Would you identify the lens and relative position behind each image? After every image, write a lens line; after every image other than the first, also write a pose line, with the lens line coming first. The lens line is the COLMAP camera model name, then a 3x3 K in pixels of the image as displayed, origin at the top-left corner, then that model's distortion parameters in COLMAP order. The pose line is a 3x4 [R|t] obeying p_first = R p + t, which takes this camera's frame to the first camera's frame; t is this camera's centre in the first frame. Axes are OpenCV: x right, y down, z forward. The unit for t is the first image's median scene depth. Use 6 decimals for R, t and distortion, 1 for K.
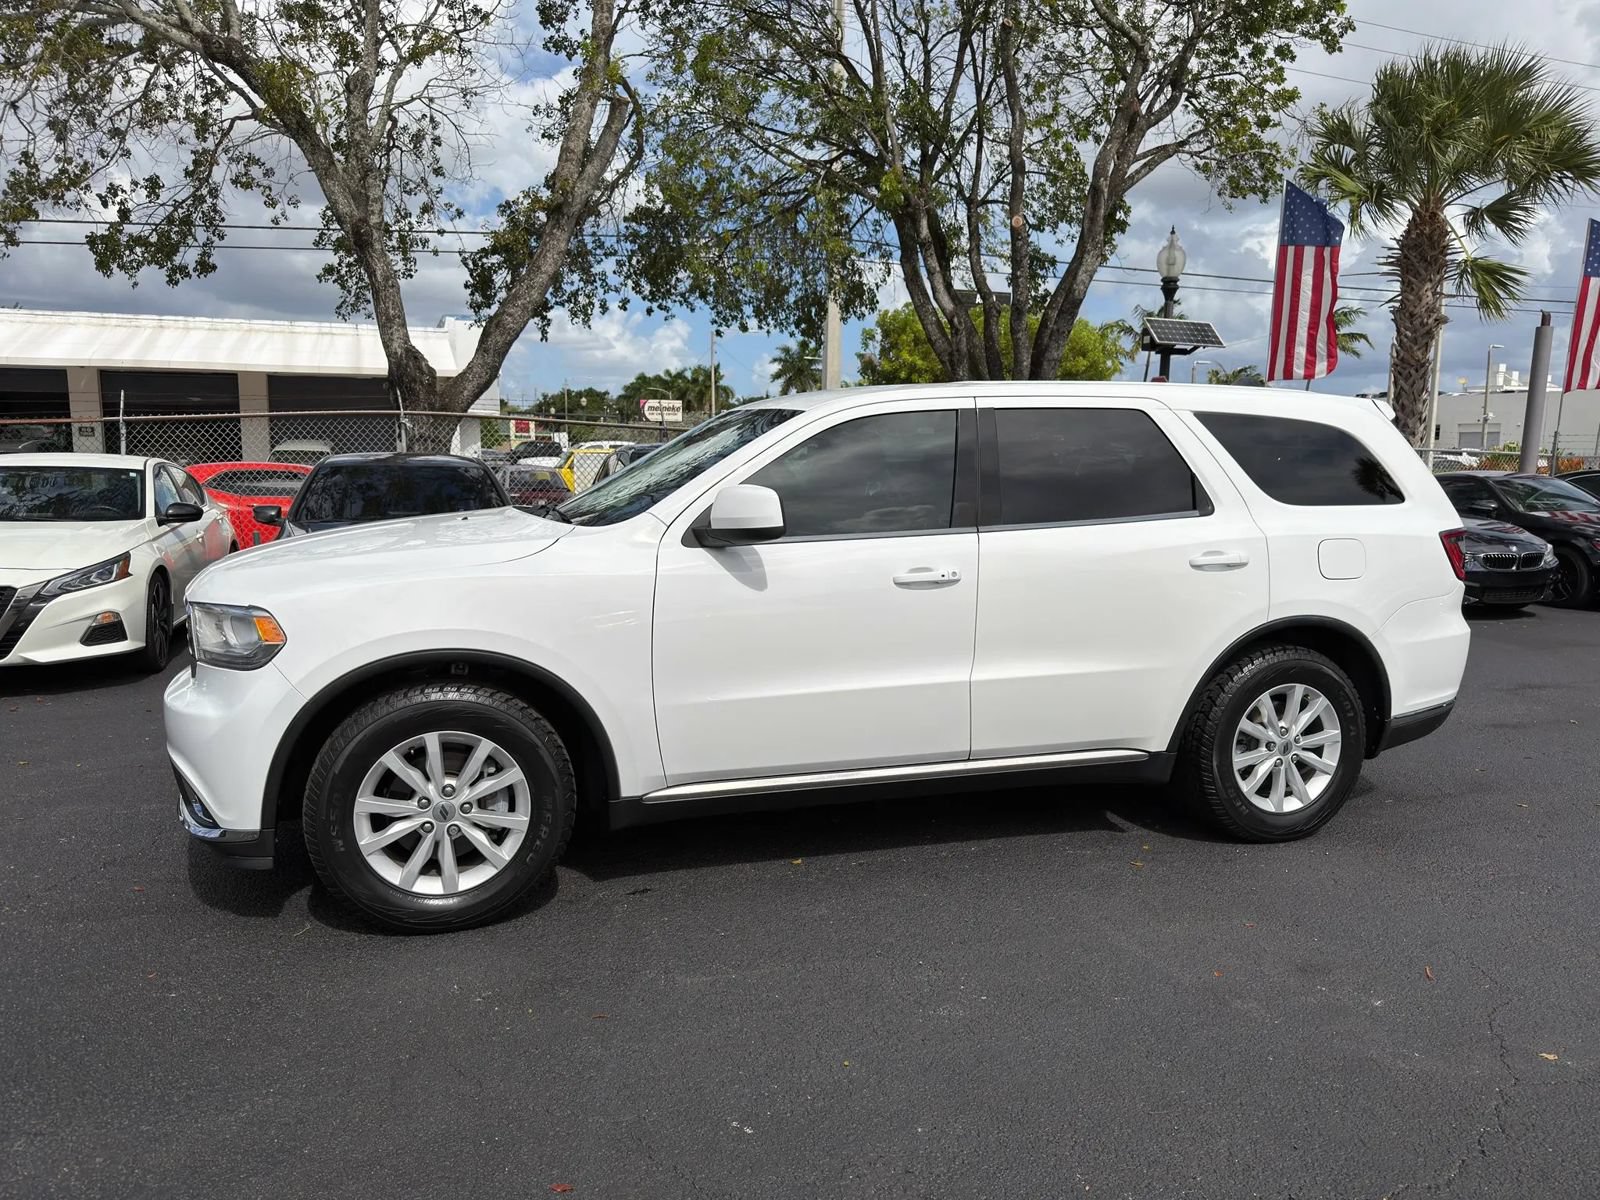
lens RADIAL K [[1129.6, 0, 800.0], [0, 1129.6, 600.0], [0, 0, 1]] dist [0.026807, -0.040582]
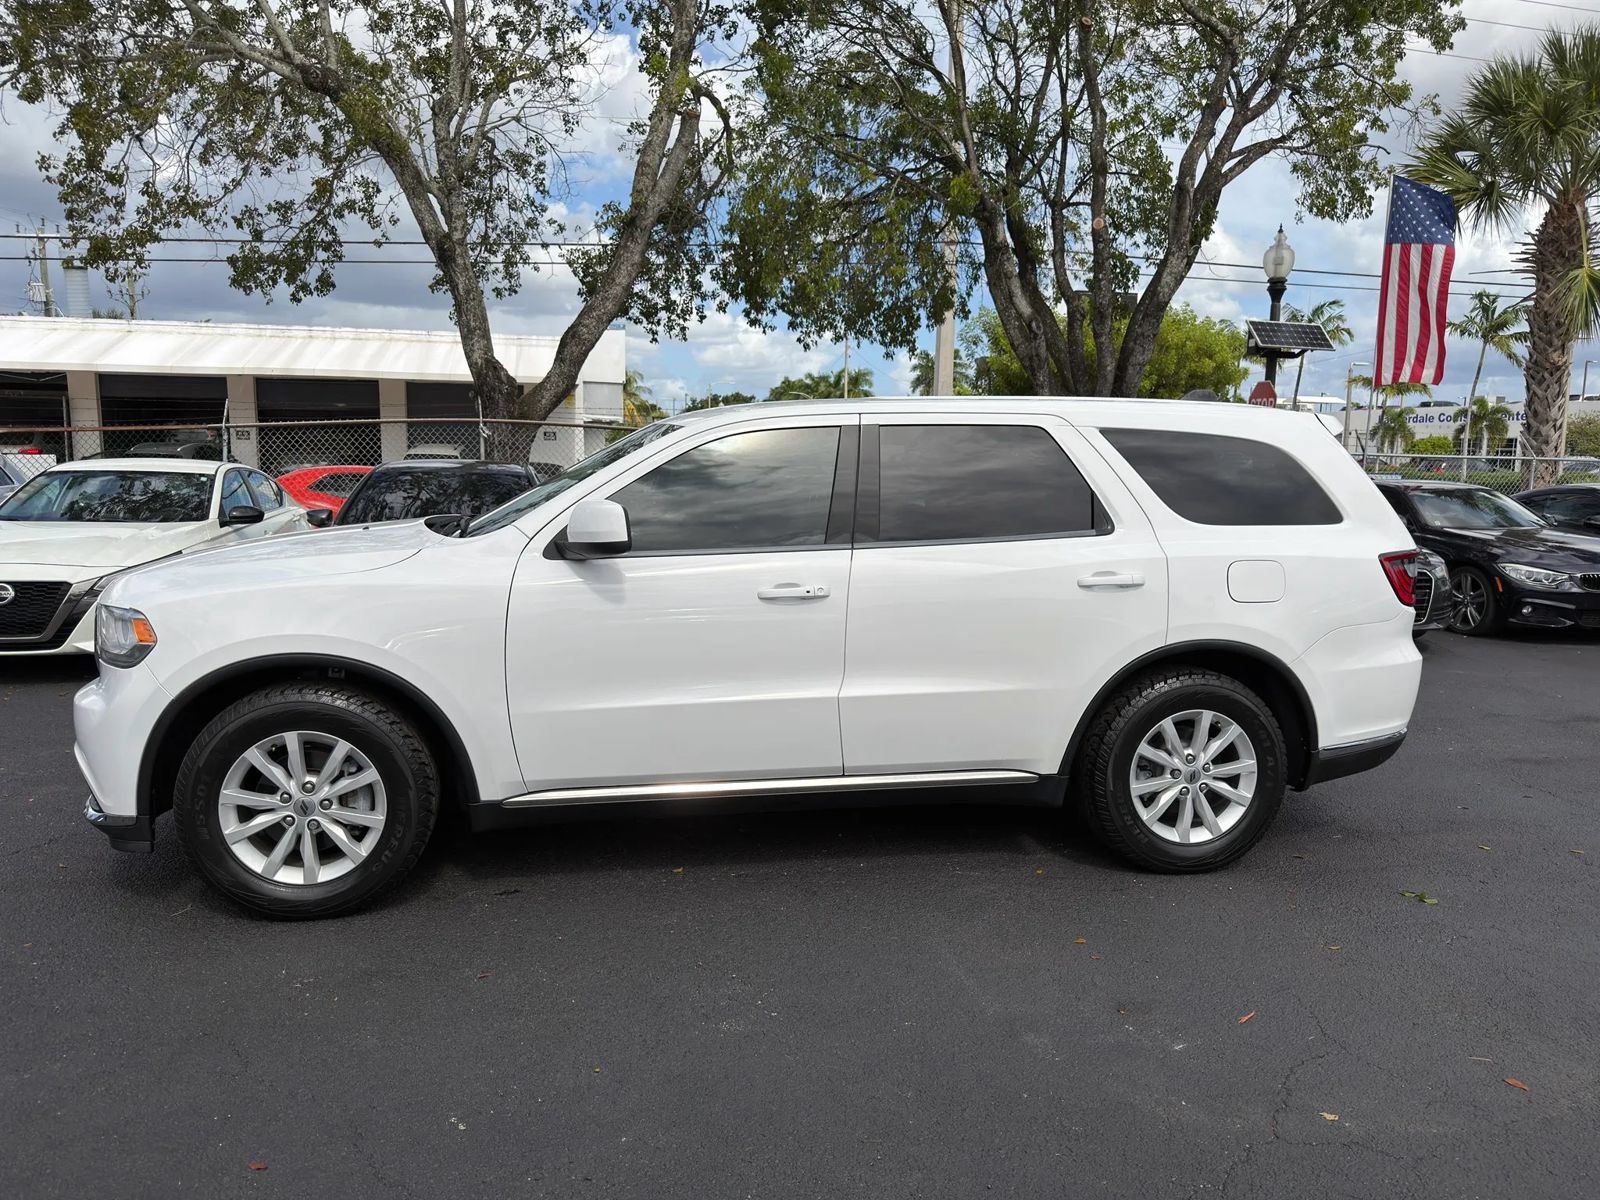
lens RADIAL K [[1129.6, 0, 800.0], [0, 1129.6, 600.0], [0, 0, 1]] dist [0.026807, -0.040582]
pose [[0.992259, 0.019923, -0.122581, 0.190700], [-0.020292, 0.999793, -0.001768, -0.009867], [0.122520, 0.004242, 0.992457, 0.002053]]
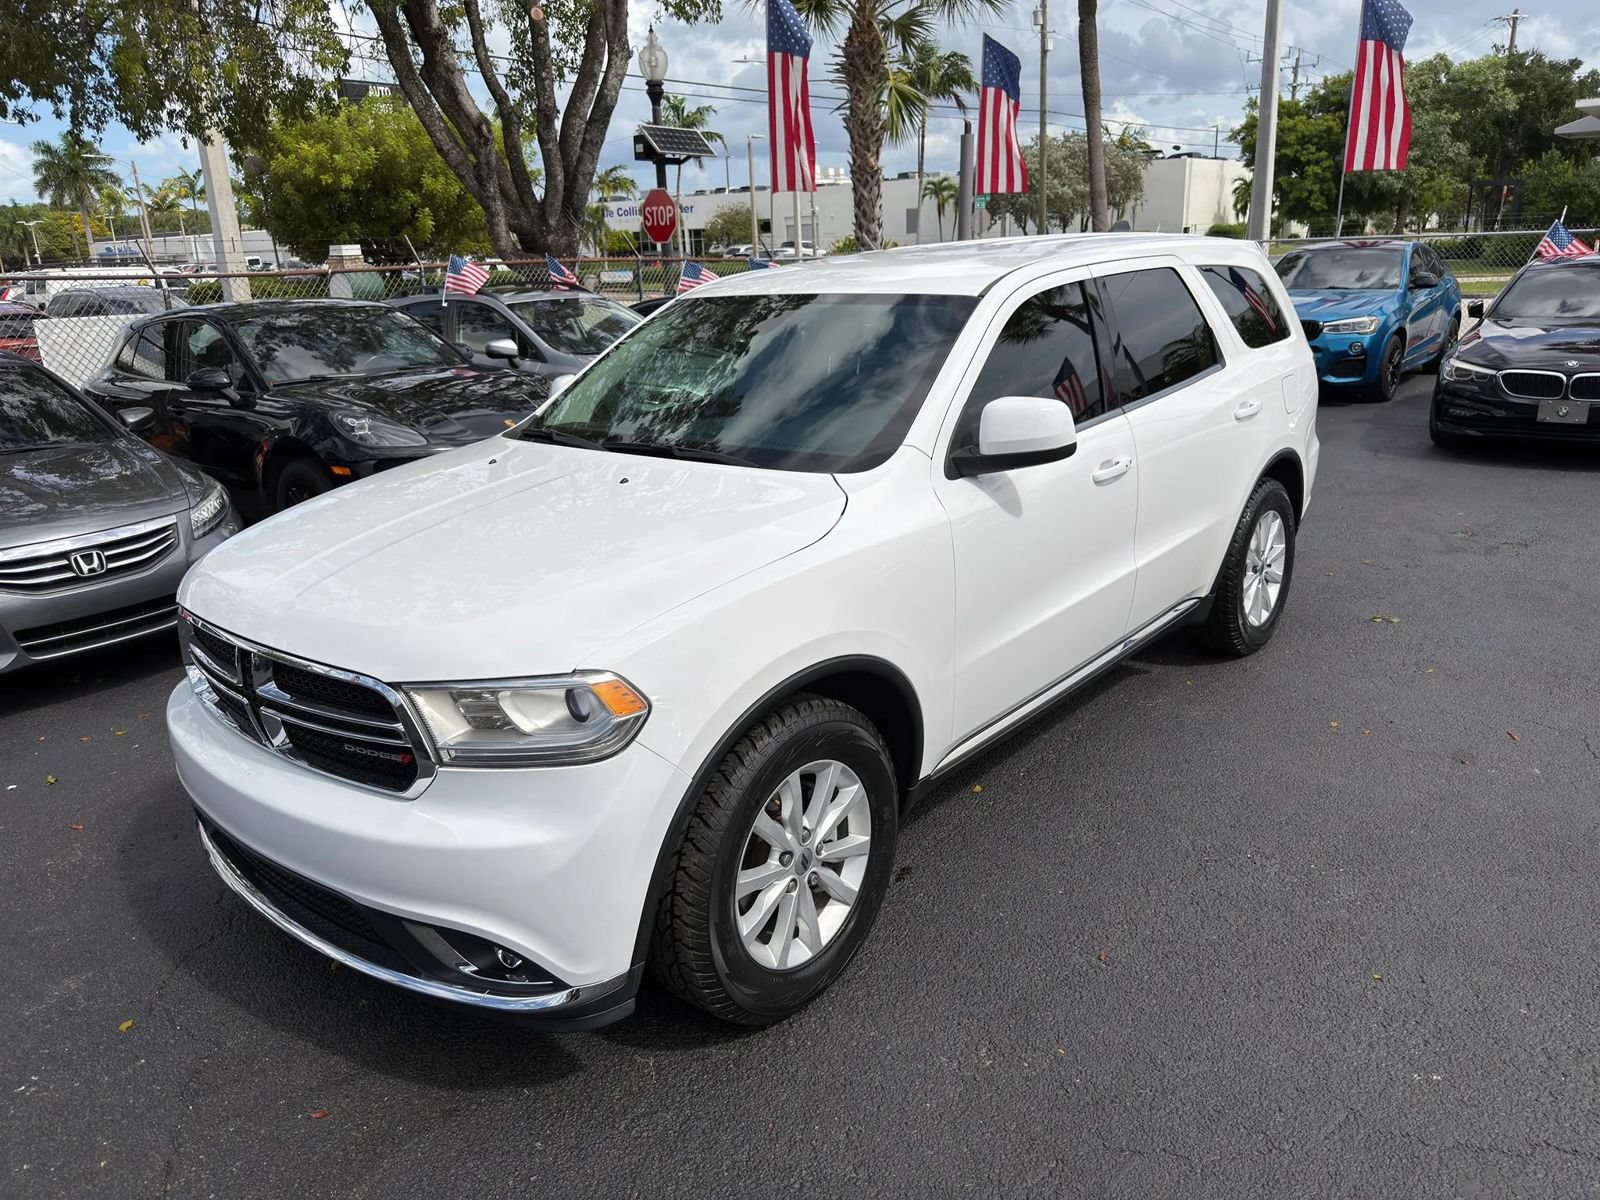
lens RADIAL K [[1129.6, 0, 800.0], [0, 1129.6, 600.0], [0, 0, 1]] dist [0.026807, -0.040582]
pose [[0.854650, -0.196700, 0.480503, -0.456259], [0.116037, 0.974413, 0.192499, -0.096829], [-0.506073, -0.108763, 0.855606, 0.246694]]
